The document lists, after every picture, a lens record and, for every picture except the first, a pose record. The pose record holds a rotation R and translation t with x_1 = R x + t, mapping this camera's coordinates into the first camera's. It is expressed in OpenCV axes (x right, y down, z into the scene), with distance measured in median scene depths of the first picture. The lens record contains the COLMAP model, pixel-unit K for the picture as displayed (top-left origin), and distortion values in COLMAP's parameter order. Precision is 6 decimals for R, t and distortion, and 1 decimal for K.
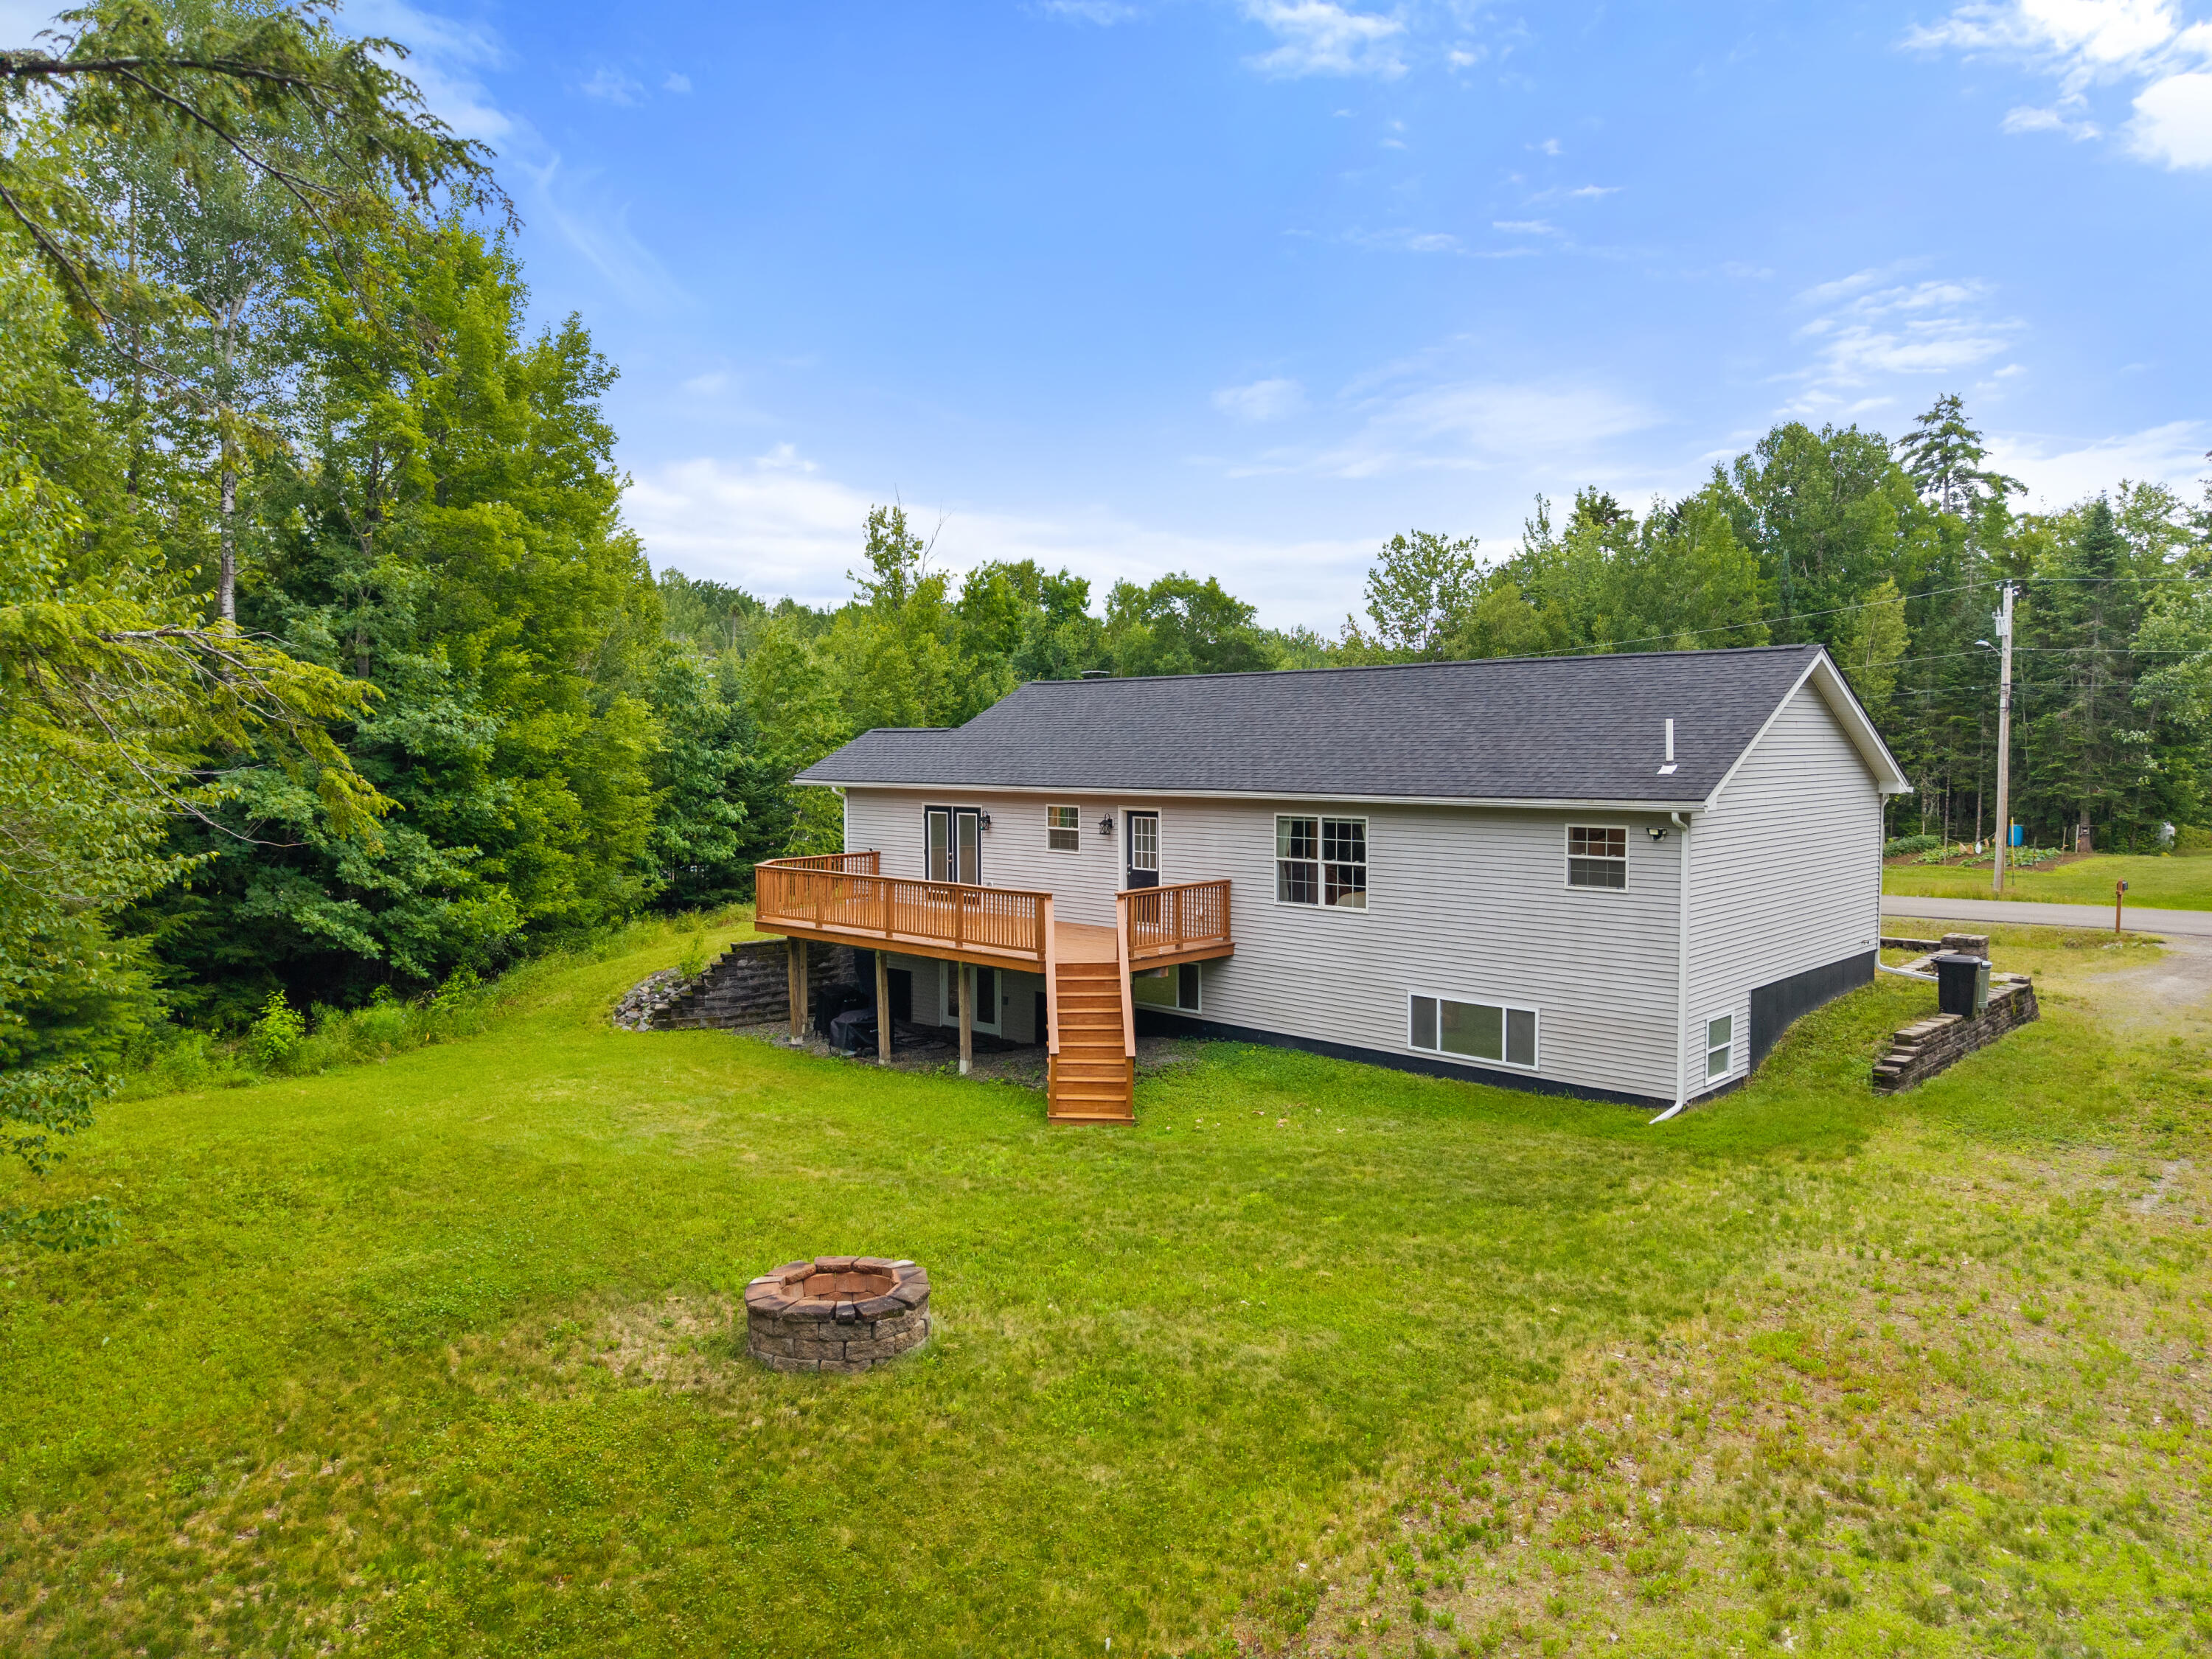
lens RADIAL K [[1497.5, 0, 1099.0], [0, 1497.5, 836.6], [0, 0, 1]] dist [0.018785, -0.032348]
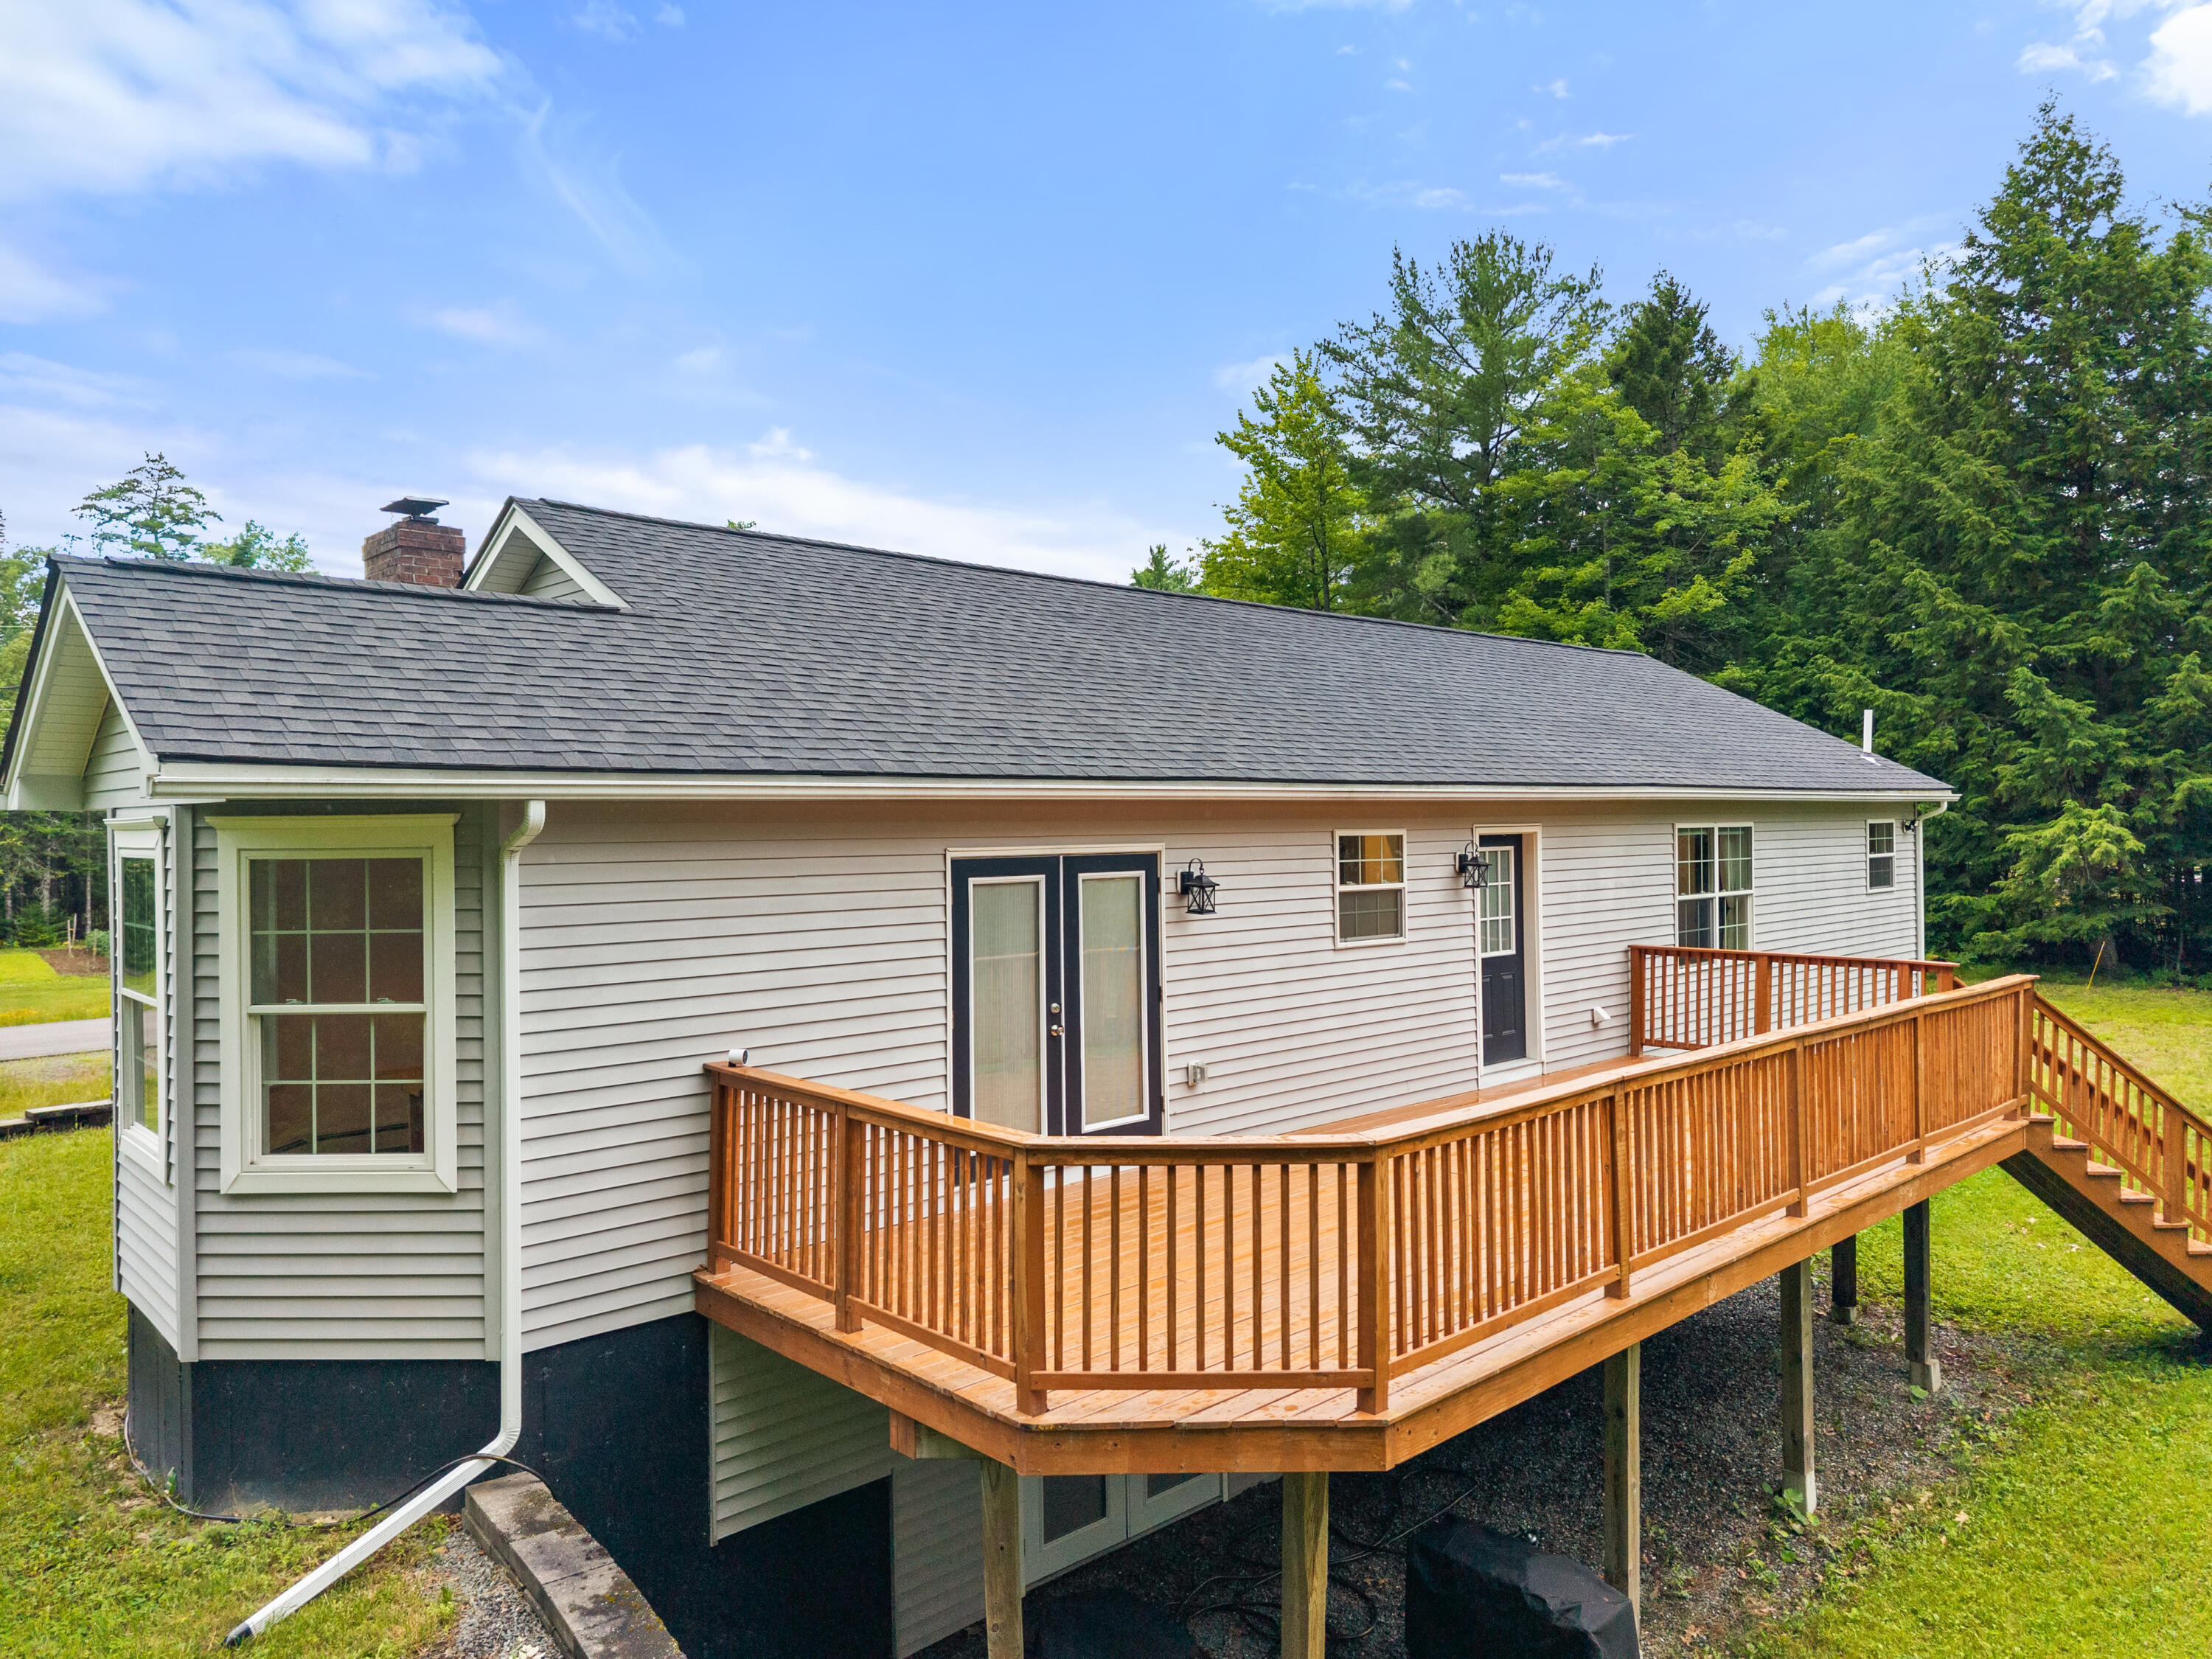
lens RADIAL K [[1494.8, 0, 1114.4], [0, 1494.8, 819.8], [0, 0, 1]] dist [0.078181, -0.130148]
pose [[0.038517, 0.005161, 0.999245, -0.458994], [0.077713, 0.996943, -0.008145, -0.027032], [-0.996231, 0.077968, 0.037998, 1.085614]]
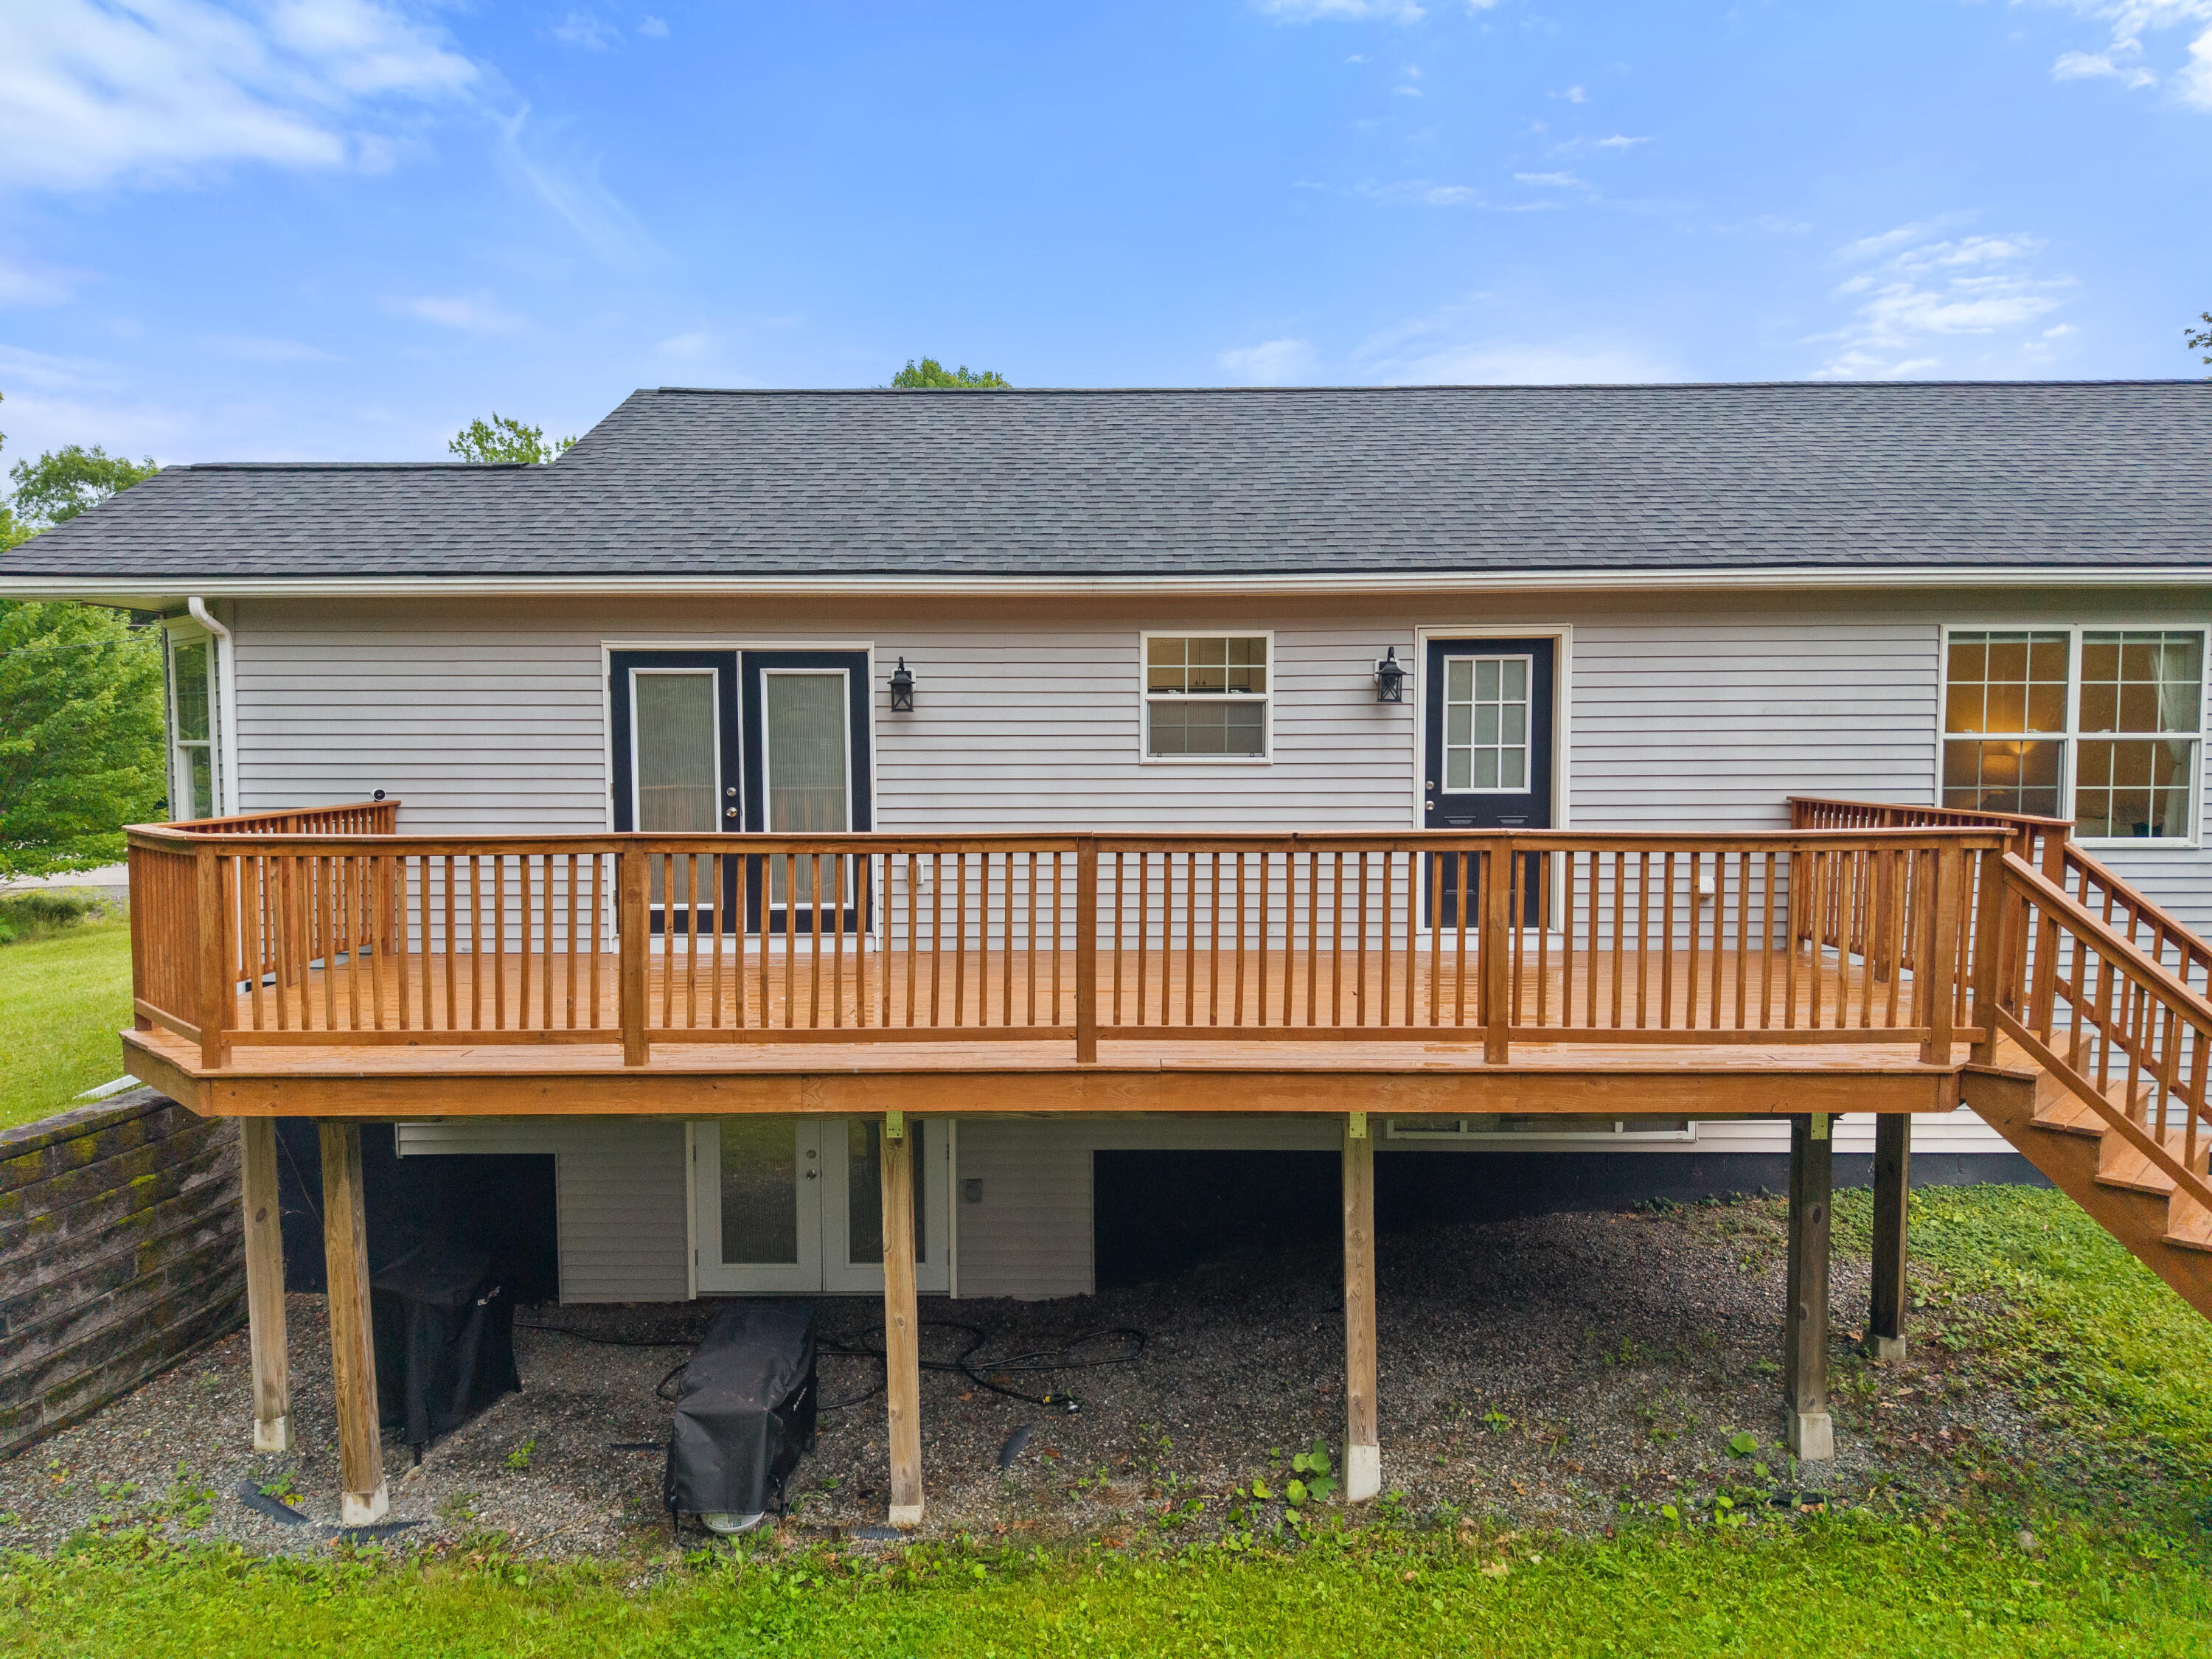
lens RADIAL K [[1497.5, 0, 1099.0], [0, 1497.5, 836.6], [0, 0, 1]] dist [0.018785, -0.032348]
pose [[0.719231, -0.044306, 0.693357, -0.307294], [0.046548, 0.998795, 0.015539, 0.022595], [-0.693210, 0.021099, 0.720427, 0.778484]]
